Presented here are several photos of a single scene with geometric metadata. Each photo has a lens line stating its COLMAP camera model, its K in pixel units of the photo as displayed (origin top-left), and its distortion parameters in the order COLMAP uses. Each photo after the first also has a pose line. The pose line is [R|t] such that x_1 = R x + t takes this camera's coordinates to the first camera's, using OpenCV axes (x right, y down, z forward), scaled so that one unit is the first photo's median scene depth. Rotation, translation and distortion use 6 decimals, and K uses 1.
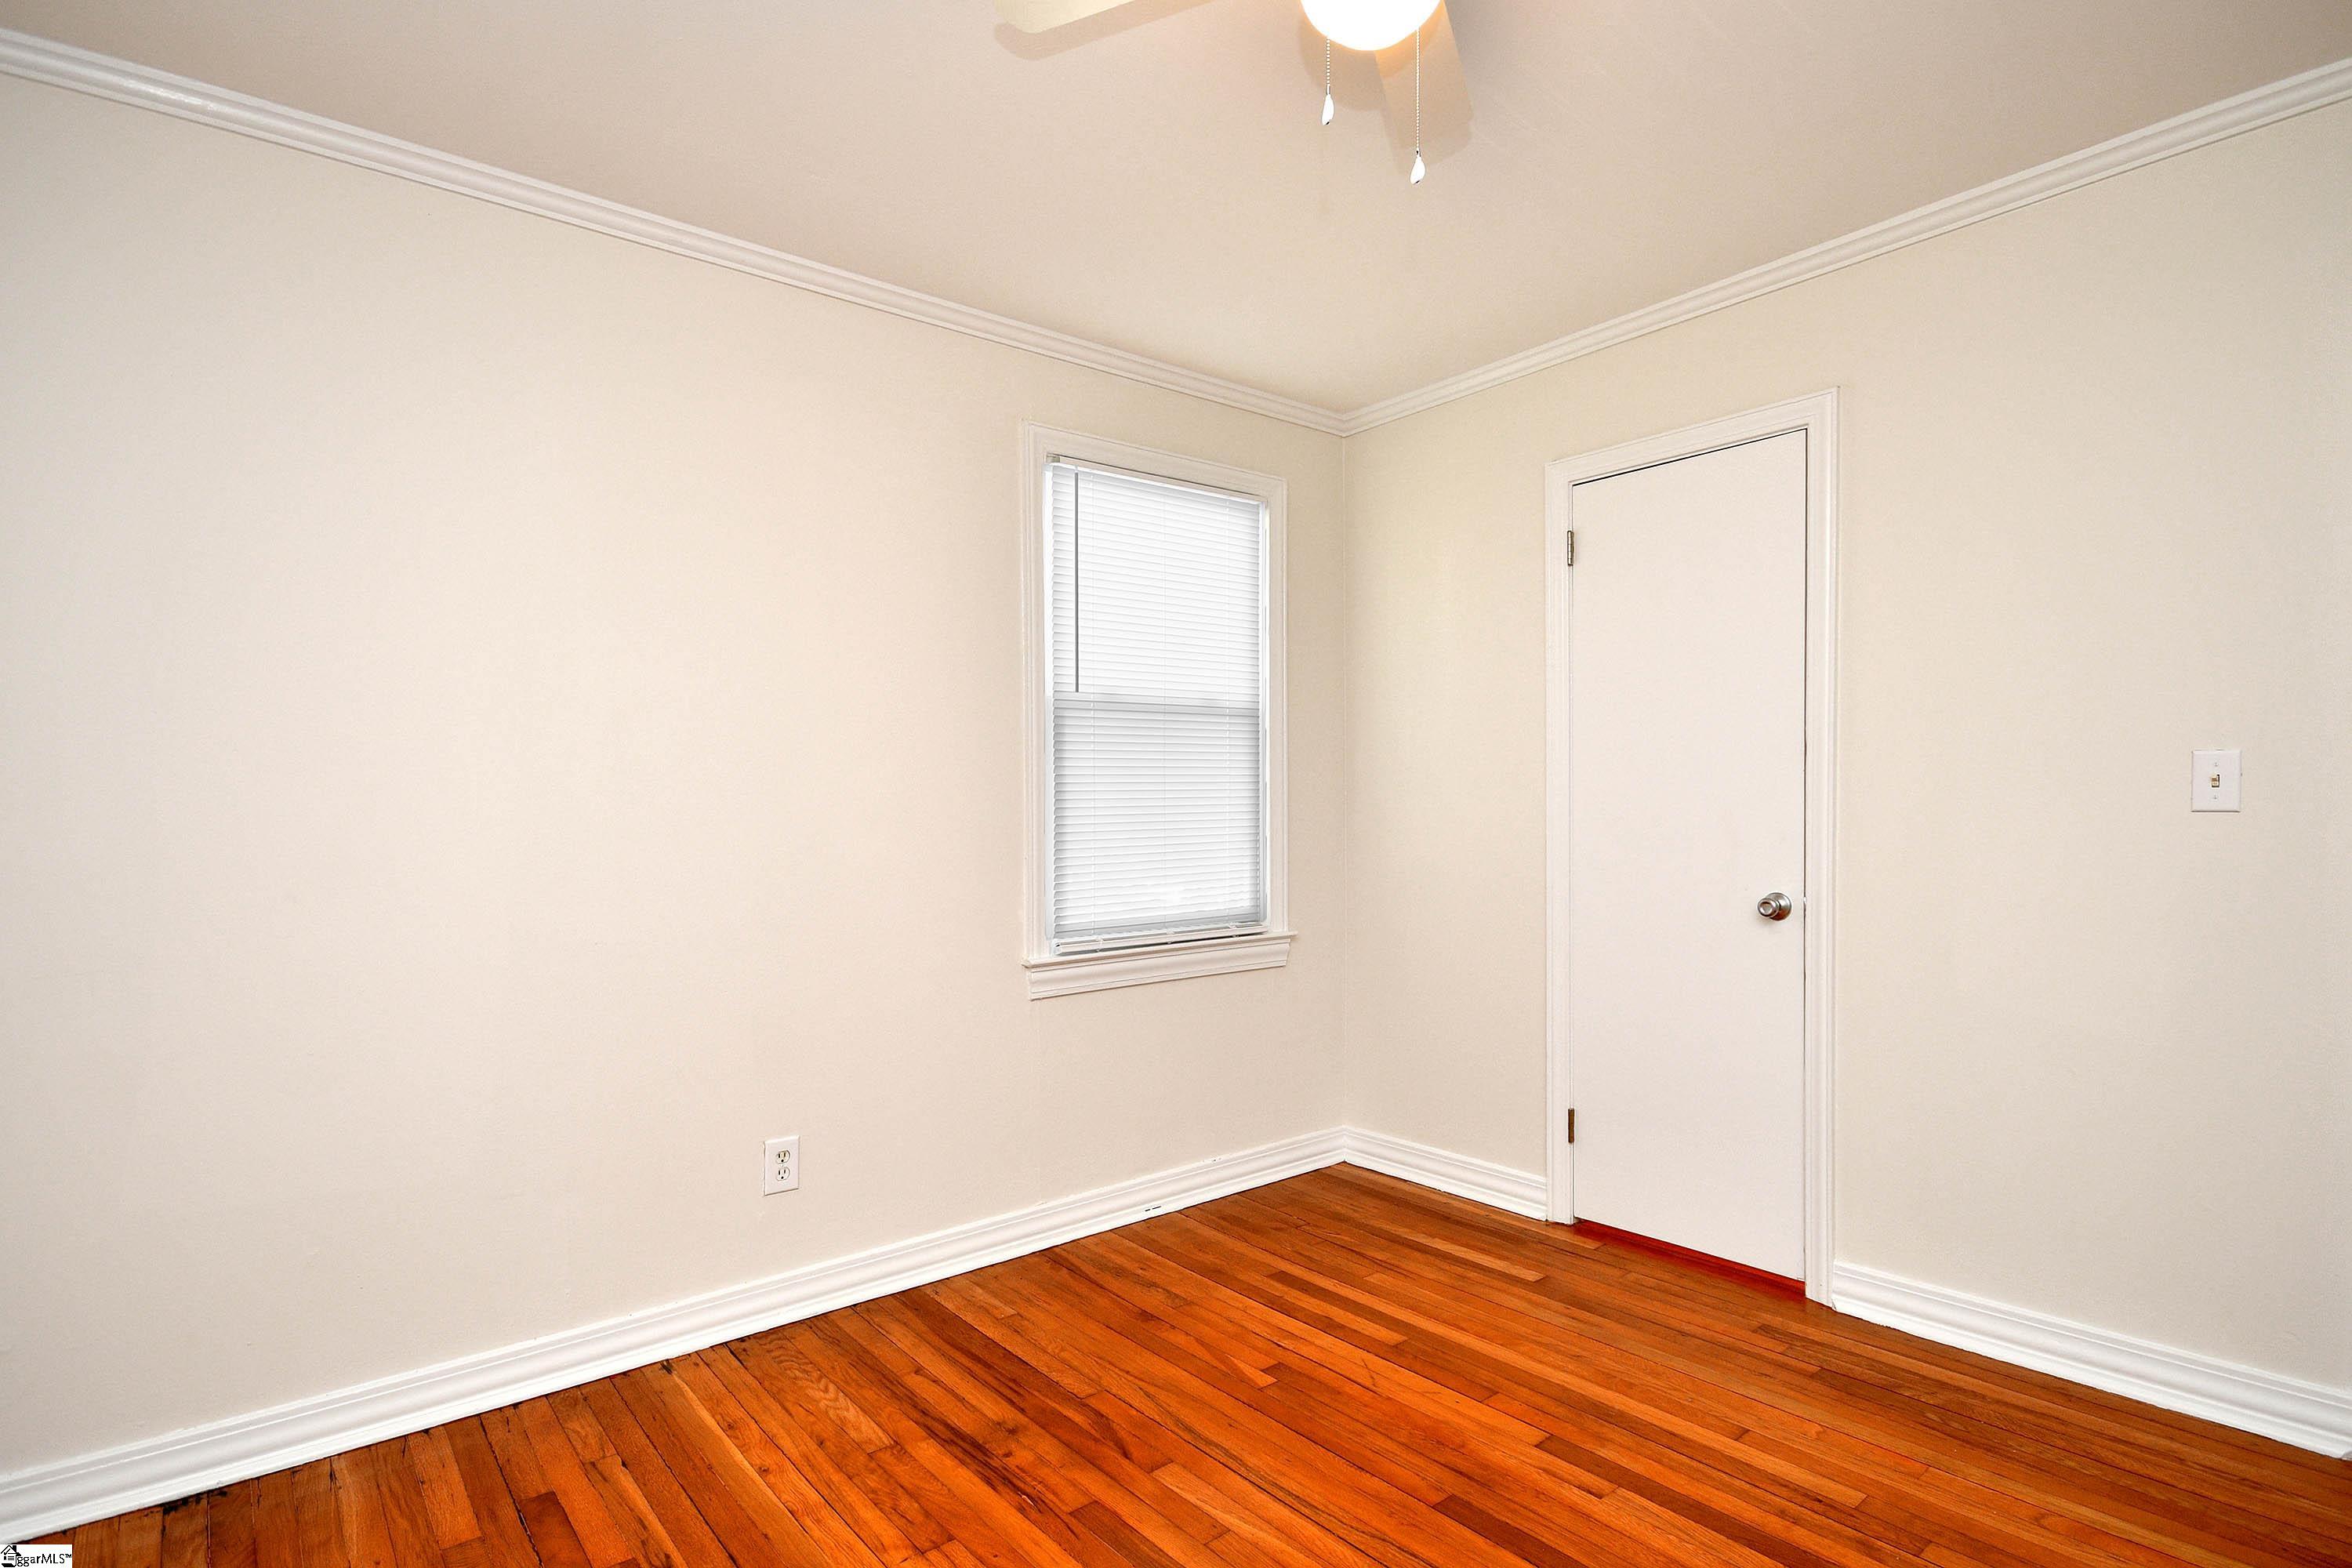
lens RADIAL K [[1192.2, 0, 1181.1], [0, 1192.2, 796.2], [0, 0, 1]] dist [0.002340, 0.000262]
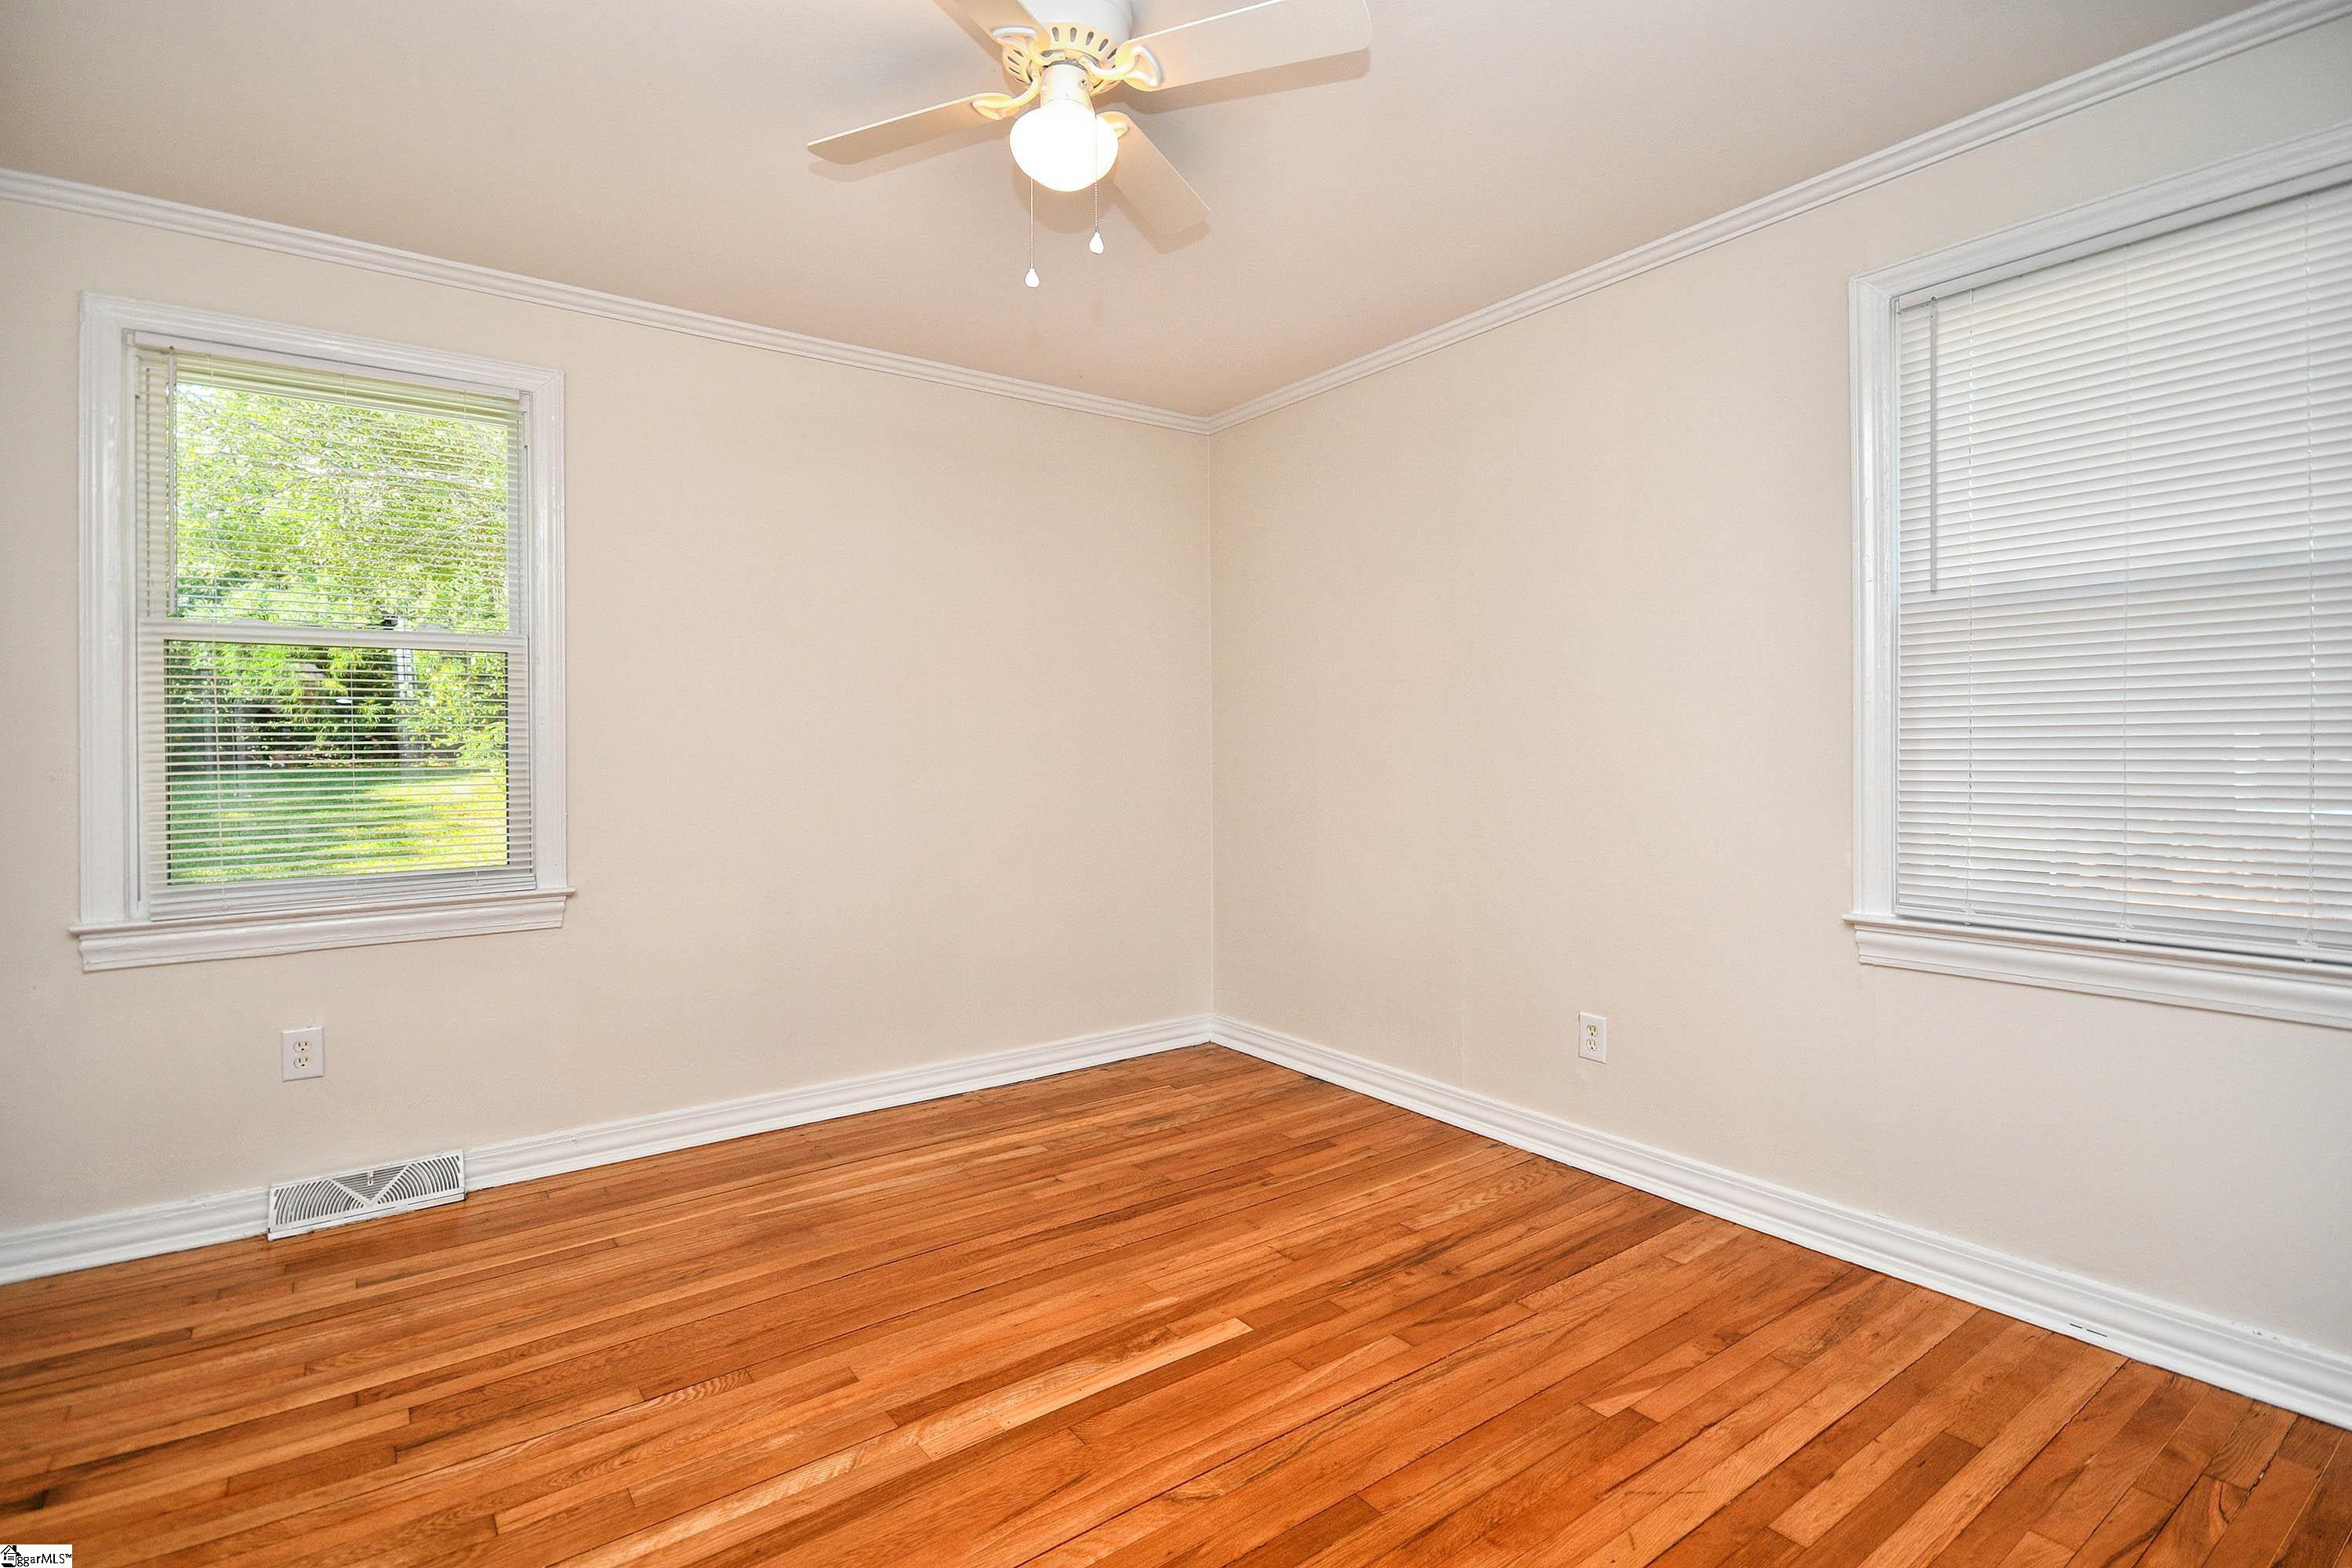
lens RADIAL K [[1104.2, 0, 1179.2], [0, 1104.2, 739.3], [0, 0, 1]] dist [0.002814, -0.000667]
pose [[-0.039347, 0.015512, -0.999105, 0.795061], [0.013969, 0.999790, 0.014973, -0.003029], [0.999128, -0.013367, -0.039555, 0.677133]]
